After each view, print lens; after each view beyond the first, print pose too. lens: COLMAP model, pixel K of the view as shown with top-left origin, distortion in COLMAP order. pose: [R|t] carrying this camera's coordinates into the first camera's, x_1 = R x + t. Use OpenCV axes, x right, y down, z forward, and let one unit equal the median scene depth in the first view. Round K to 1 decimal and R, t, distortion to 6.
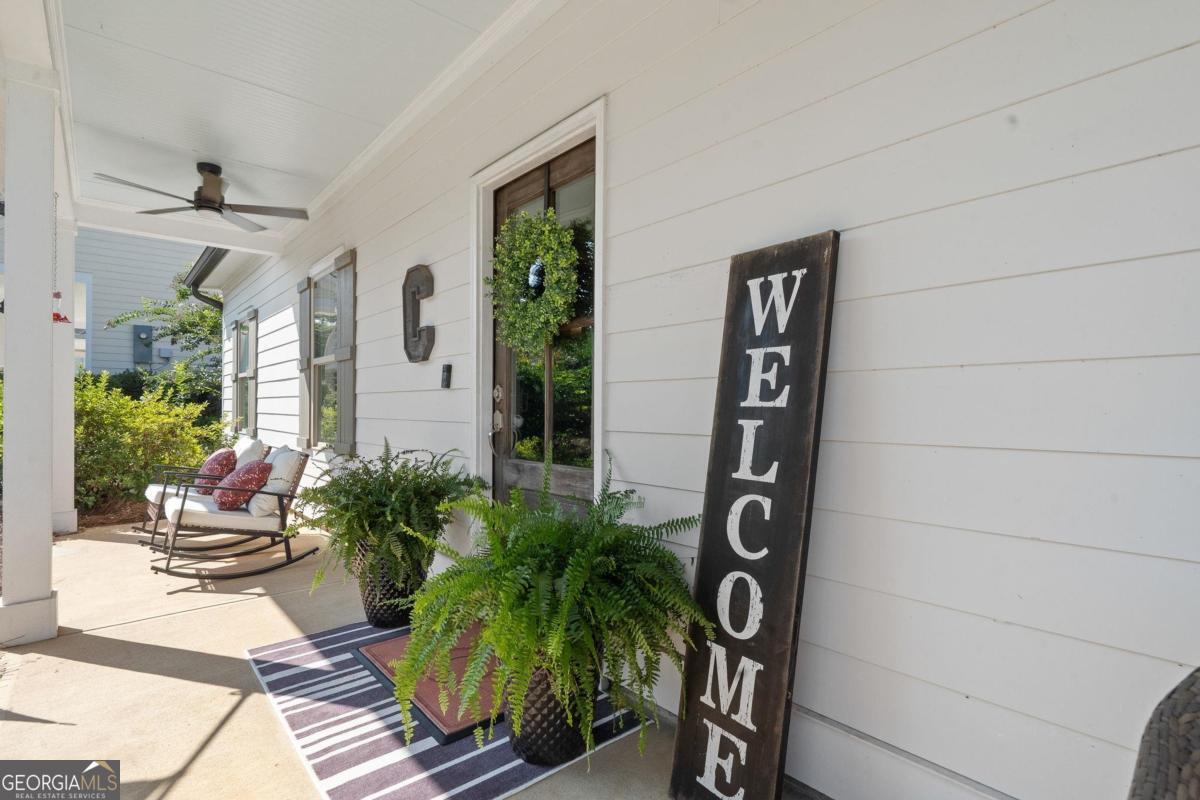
lens RADIAL K [[548.1, 0, 596.1], [0, 548.1, 406.2], [0, 0, 1]] dist [0.002030, 0.000405]
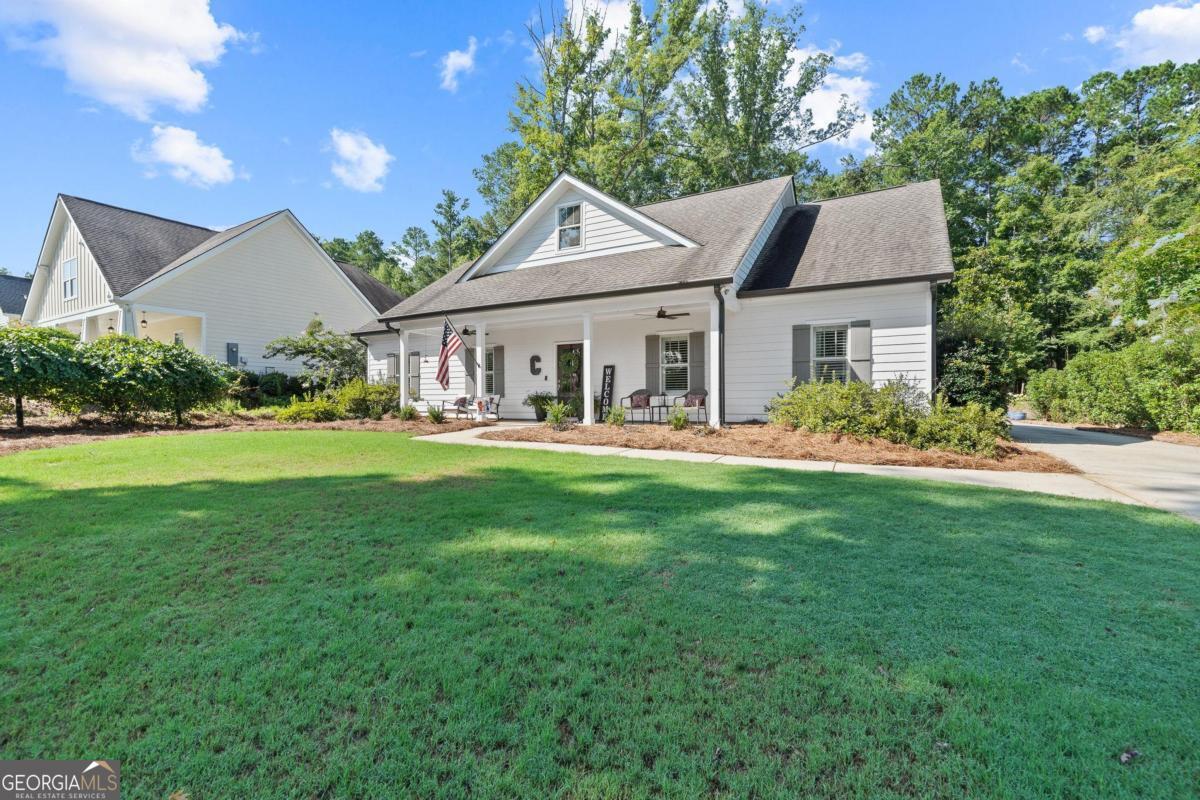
lens RADIAL K [[548.1, 0, 596.1], [0, 548.1, 406.2], [0, 0, 1]] dist [0.002030, 0.000405]
pose [[0.942254, -0.008444, 0.334793, -2.942056], [0.007840, 0.999964, 0.003155, 0.371620], [-0.334808, -0.000348, 0.942286, -7.564069]]
